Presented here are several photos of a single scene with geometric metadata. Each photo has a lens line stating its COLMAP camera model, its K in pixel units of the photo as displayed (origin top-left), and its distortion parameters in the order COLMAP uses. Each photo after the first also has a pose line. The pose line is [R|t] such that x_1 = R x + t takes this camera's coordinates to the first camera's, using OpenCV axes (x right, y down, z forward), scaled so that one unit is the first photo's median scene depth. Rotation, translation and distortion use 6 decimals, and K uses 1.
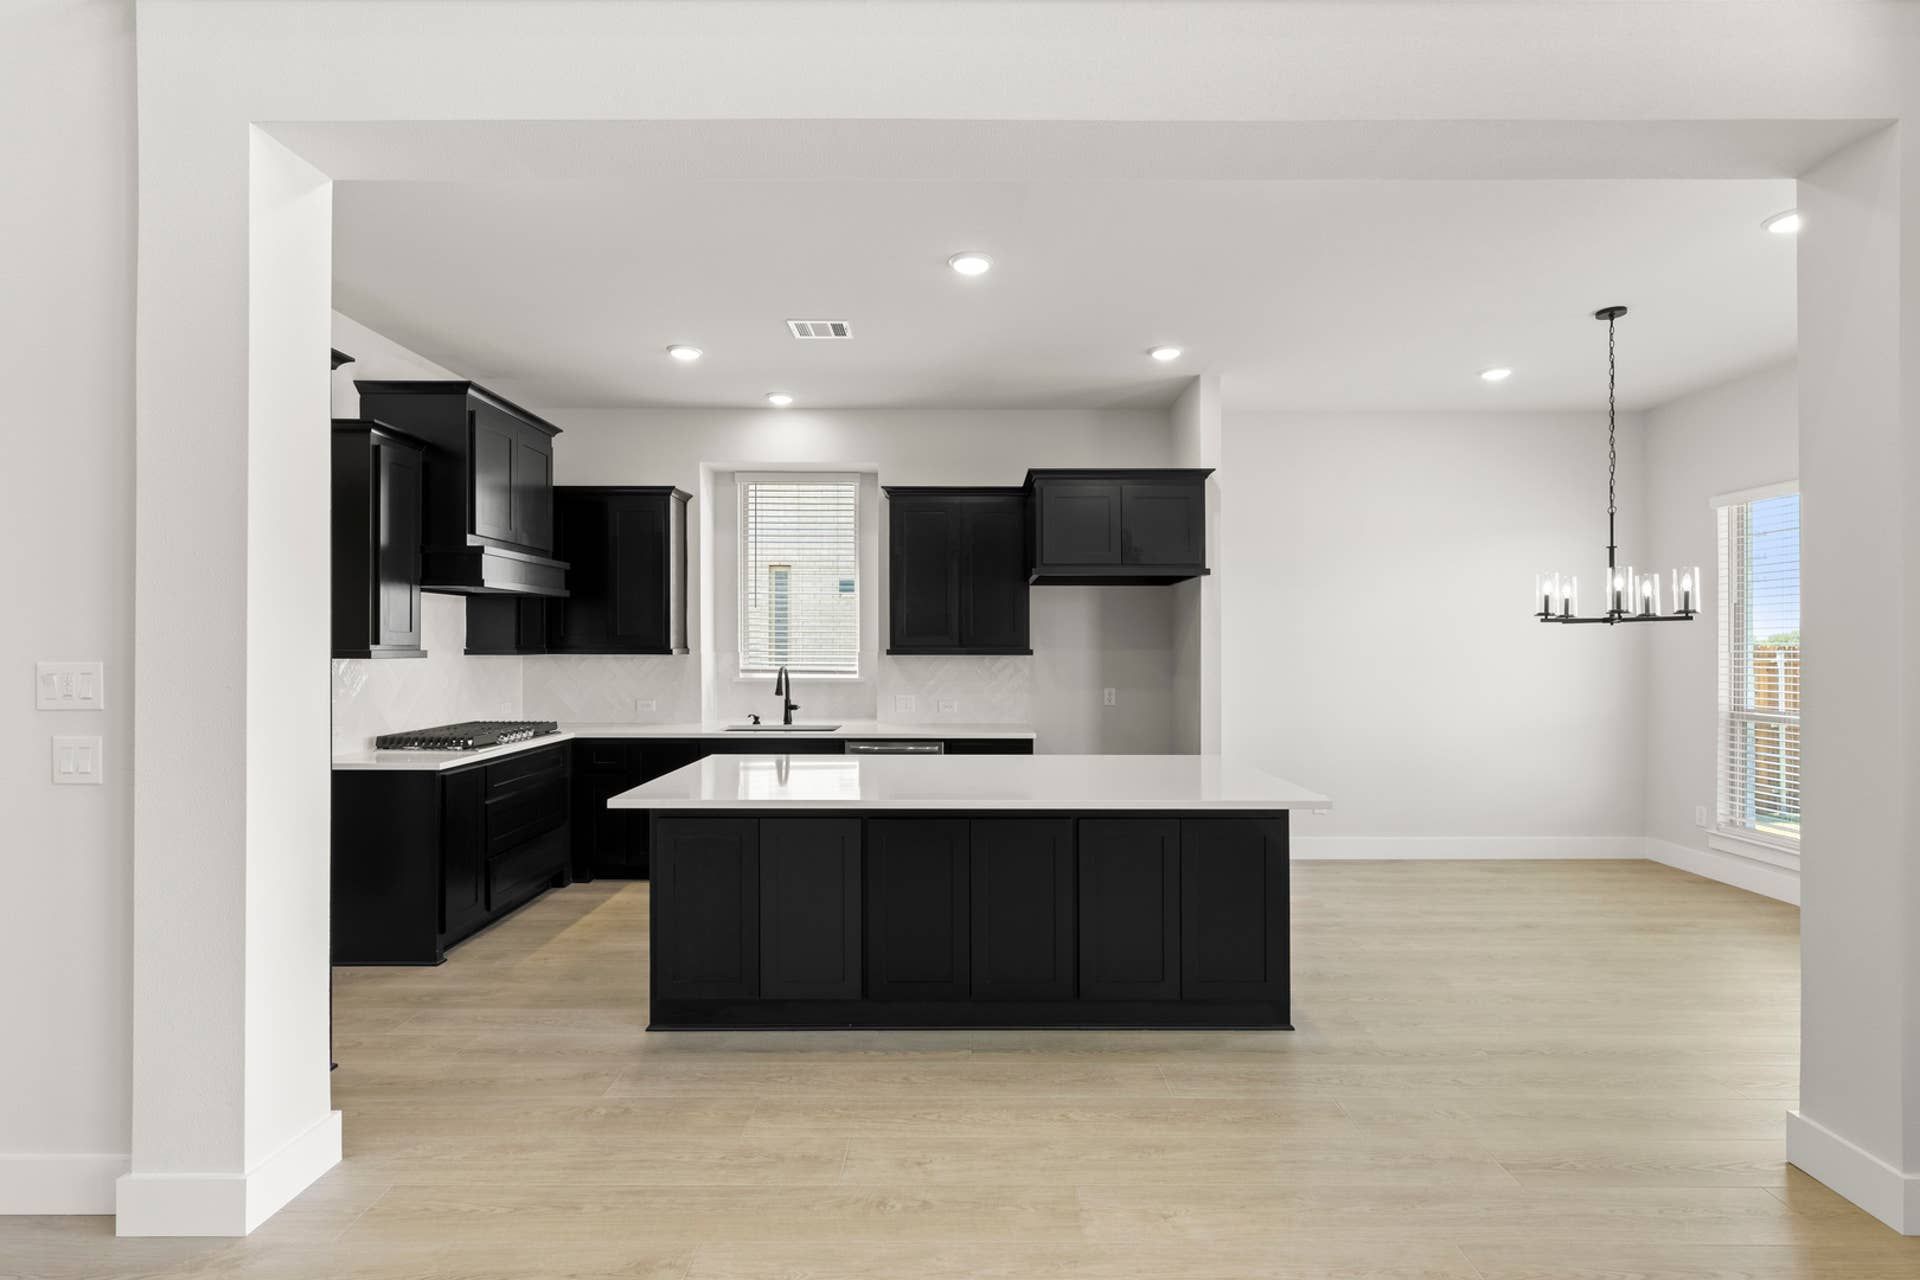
lens RADIAL K [[904.7, 0, 965.5], [0, 904.7, 631.7], [0, 0, 1]] dist [-0.003252, -0.000463]
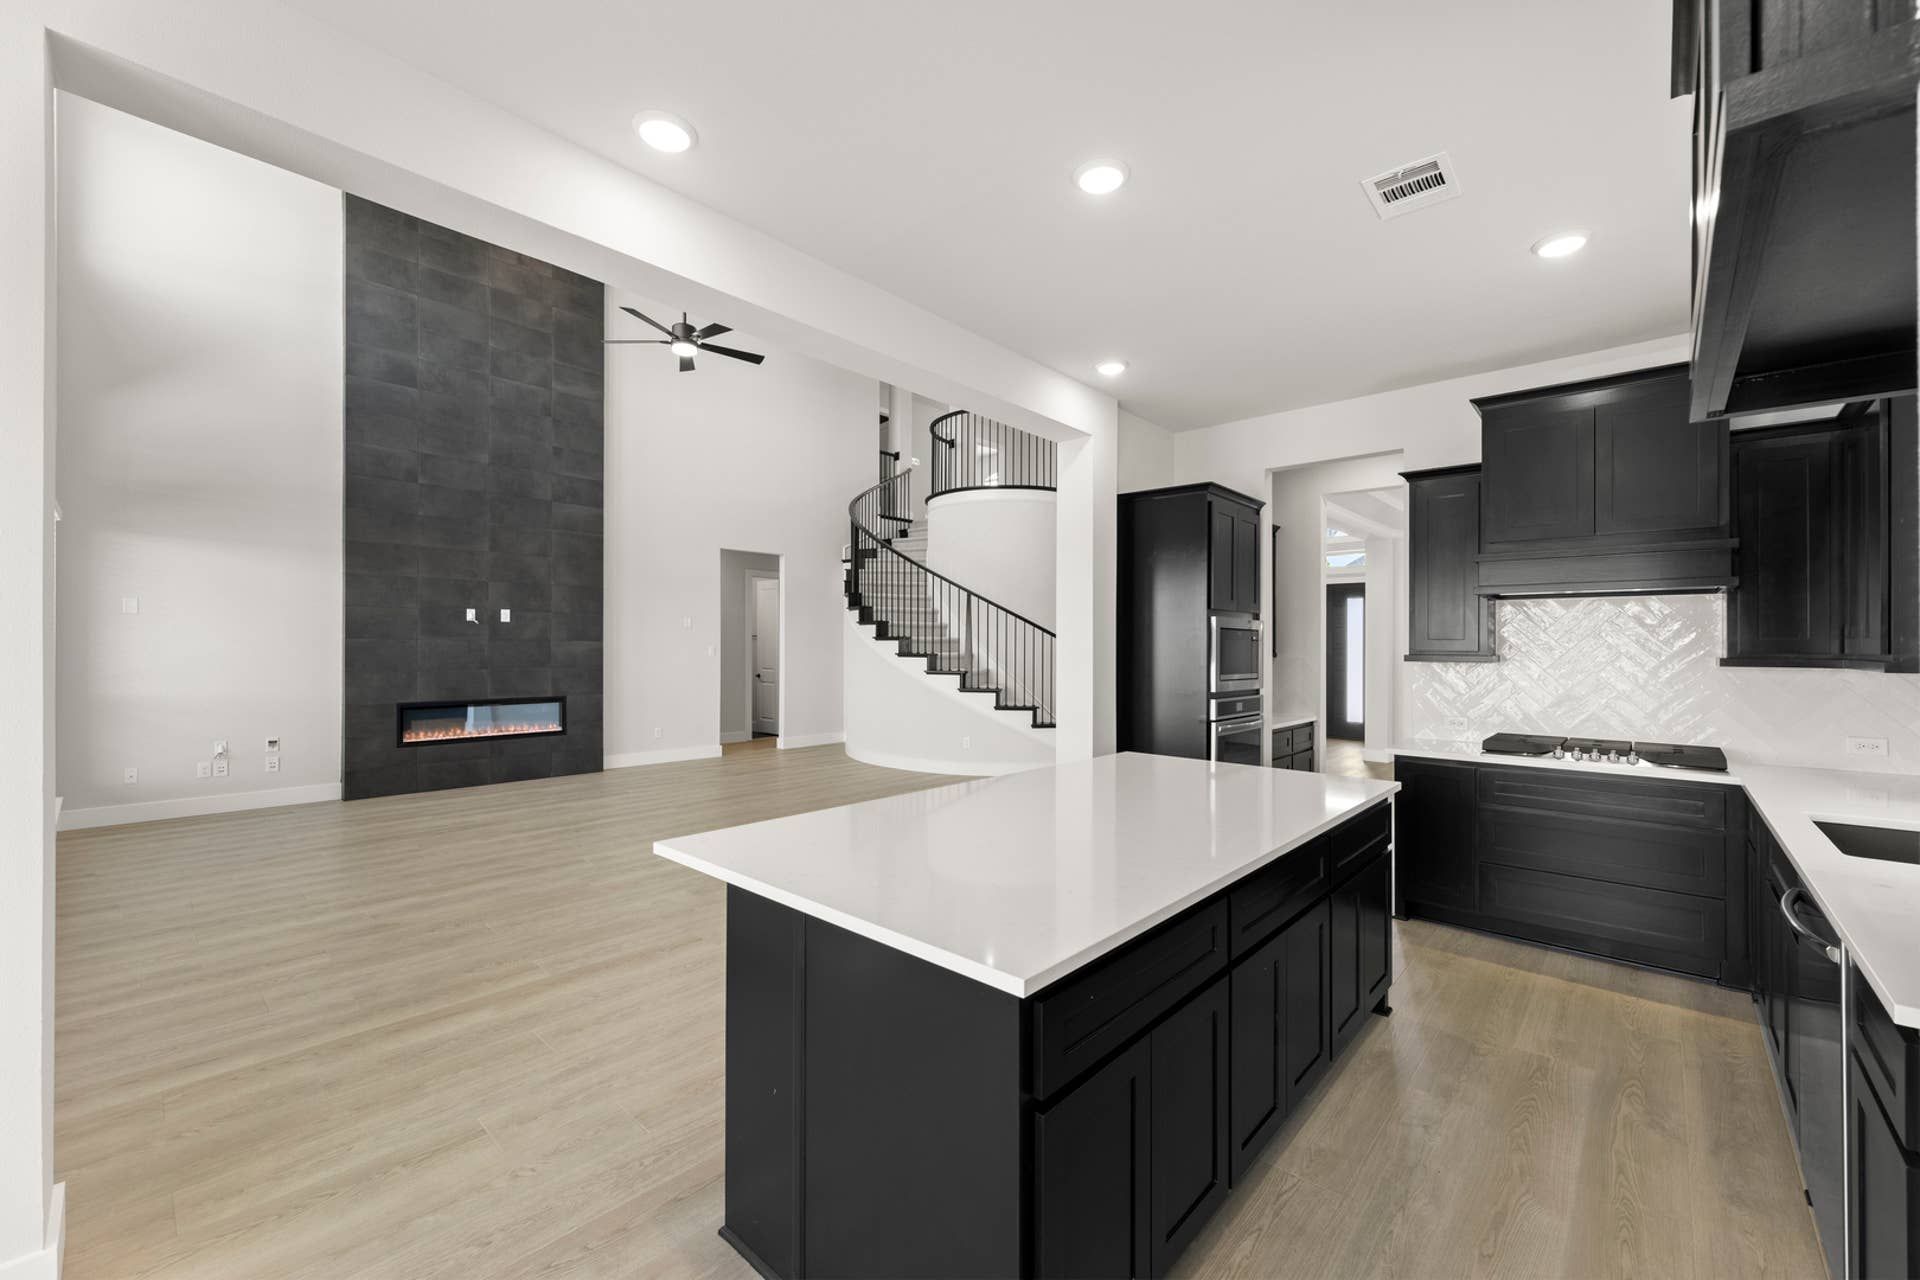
lens RADIAL K [[762.1, 0, 969.3], [0, 762.1, 644.0], [0, 0, 1]] dist [0.002096, 0.000086]
pose [[-0.676810, -0.010031, -0.736089, 0.479937], [0.000224, 0.999904, -0.013831, 0.017502], [0.736158, -0.009526, -0.676743, 1.114559]]
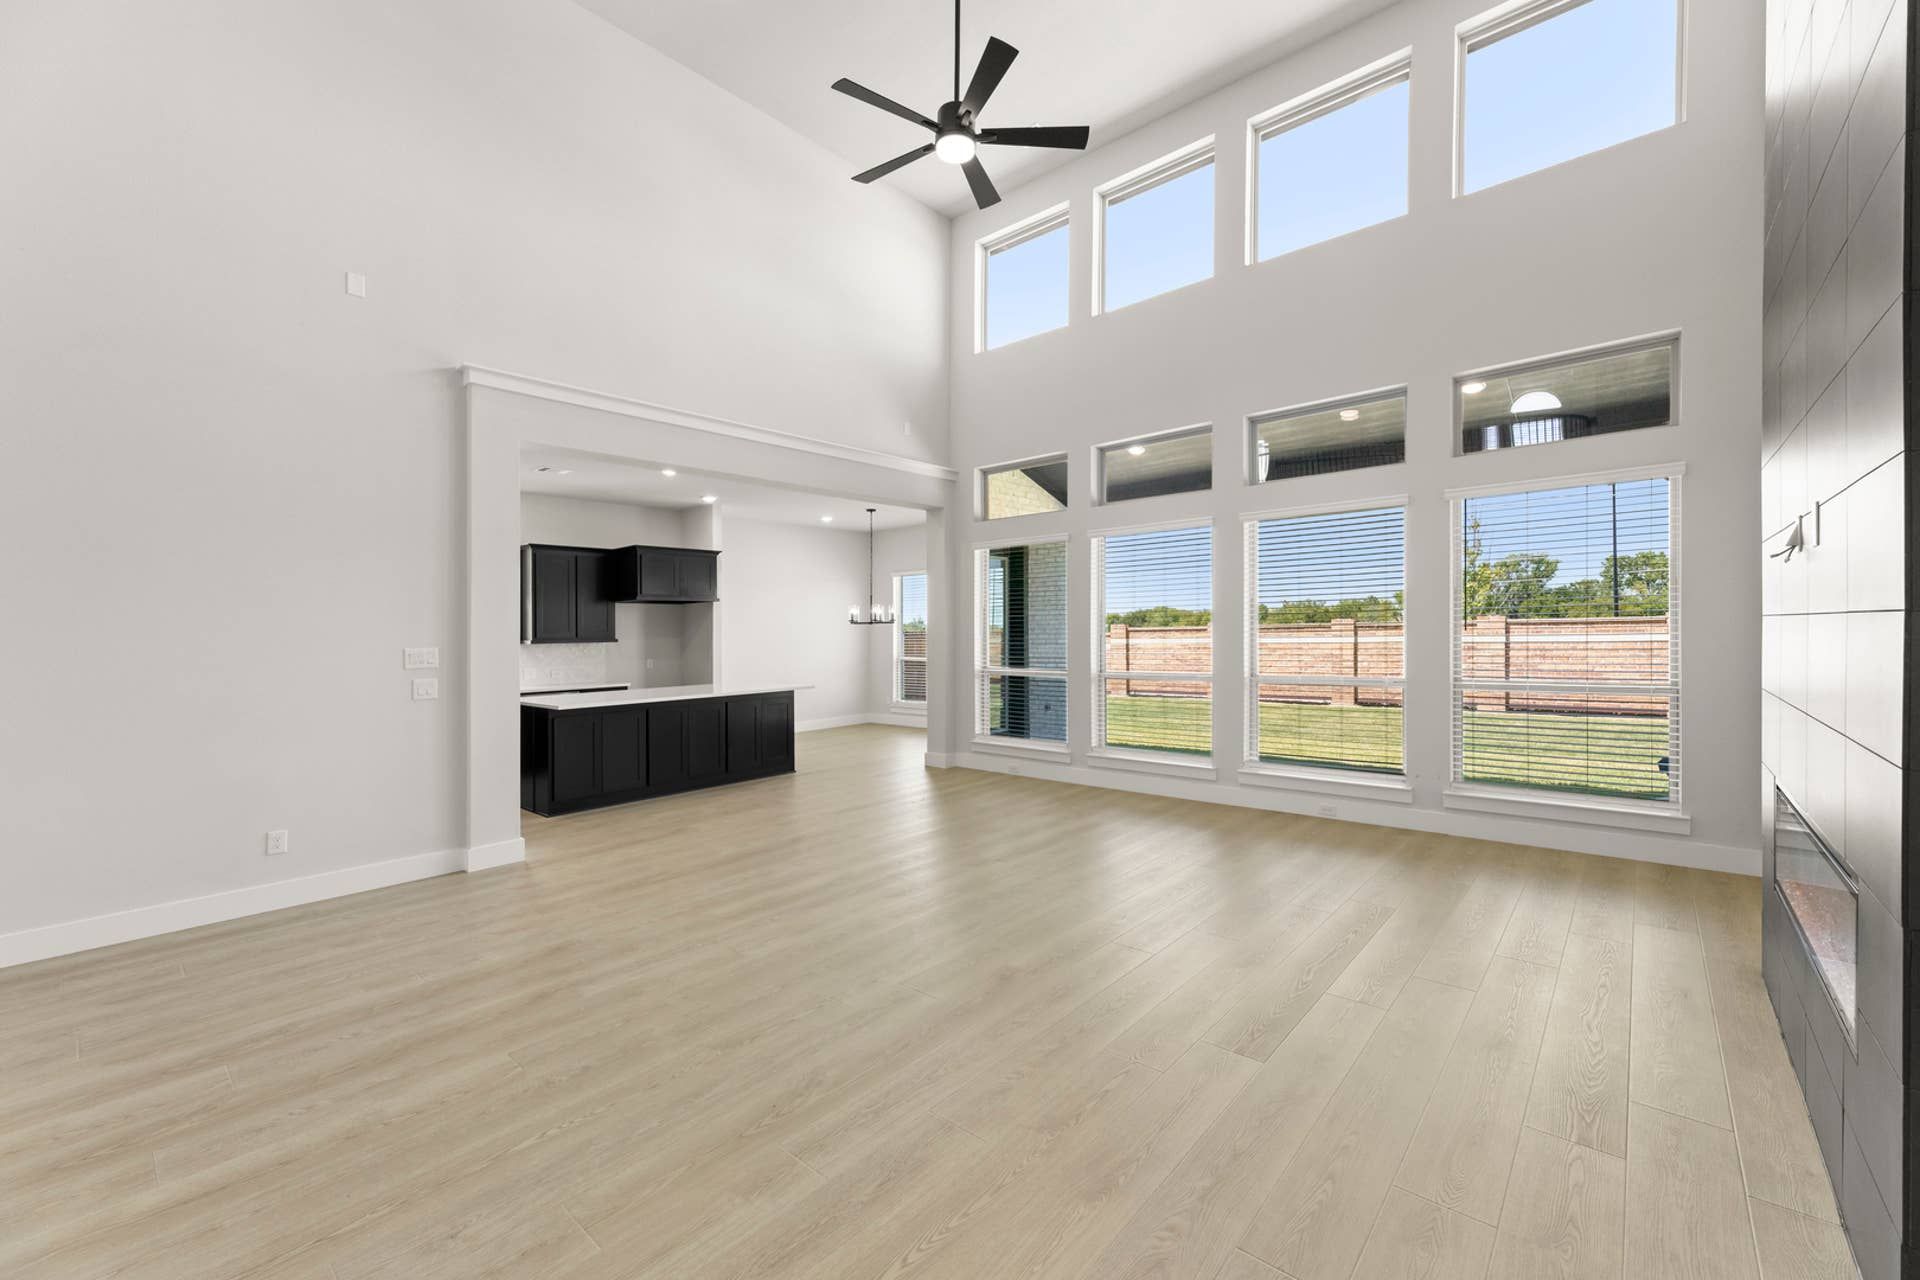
lens RADIAL K [[762.1, 0, 961.8], [0, 762.1, 633.0], [0, 0, 1]] dist [0.002096, 0.000086]
pose [[0.666361, -0.013500, 0.745507, -0.773745], [0.003644, 0.999883, 0.014850, -0.014672], [-0.745620, -0.007178, 0.666333, -0.696440]]
